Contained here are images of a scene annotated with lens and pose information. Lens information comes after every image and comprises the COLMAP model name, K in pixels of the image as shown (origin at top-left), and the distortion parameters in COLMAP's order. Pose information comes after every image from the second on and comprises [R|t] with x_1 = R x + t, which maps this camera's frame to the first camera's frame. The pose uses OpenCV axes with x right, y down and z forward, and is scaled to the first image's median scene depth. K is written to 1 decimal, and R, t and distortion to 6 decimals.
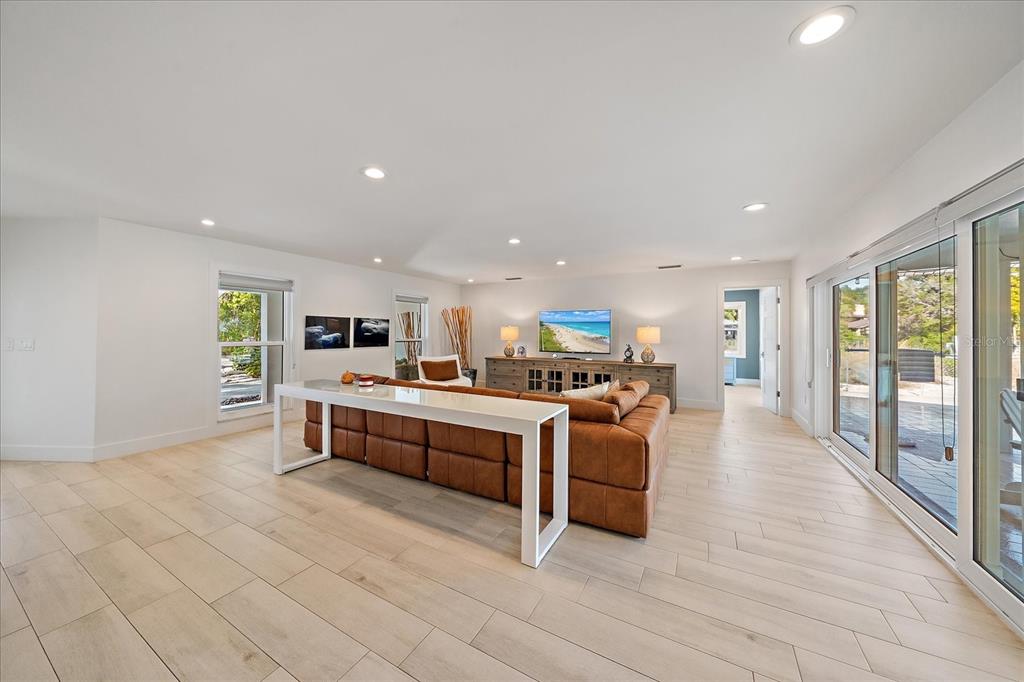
lens RADIAL K [[356.9, 0, 494.1], [0, 356.9, 331.9], [0, 0, 1]] dist [-0.000823, 0.000354]
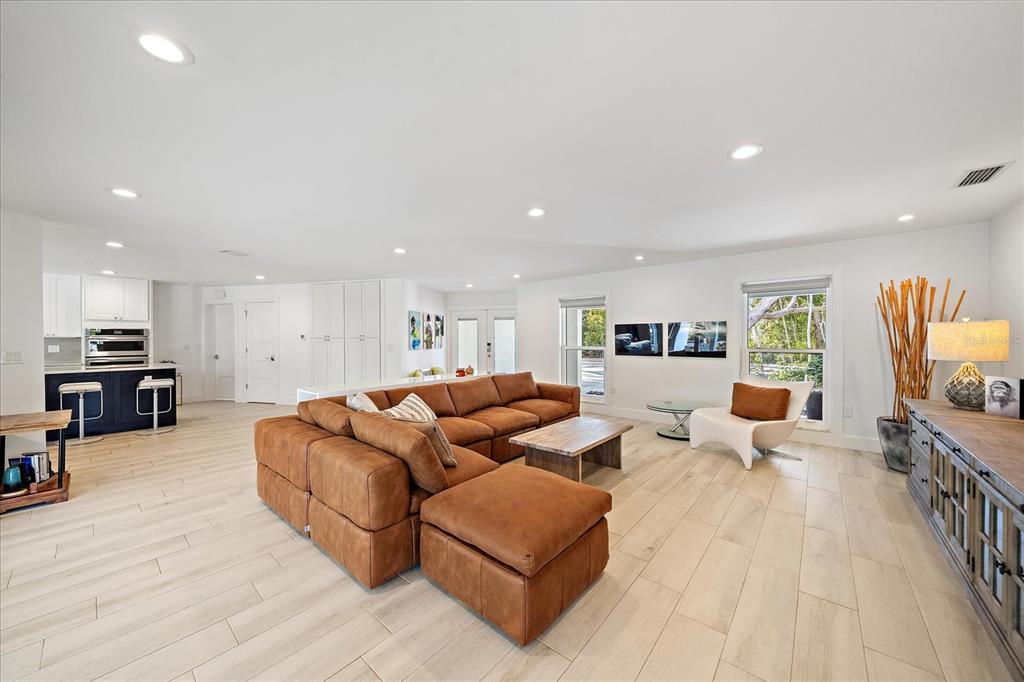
lens RADIAL K [[356.9, 0, 510.1], [0, 356.9, 342.8], [0, 0, 1]] dist [-0.000823, 0.000354]
pose [[-0.180993, 0.000389, -0.983484, 0.605346], [0.003018, 0.999995, -0.000160, 0.010351], [0.983480, -0.002997, -0.180993, 0.836141]]
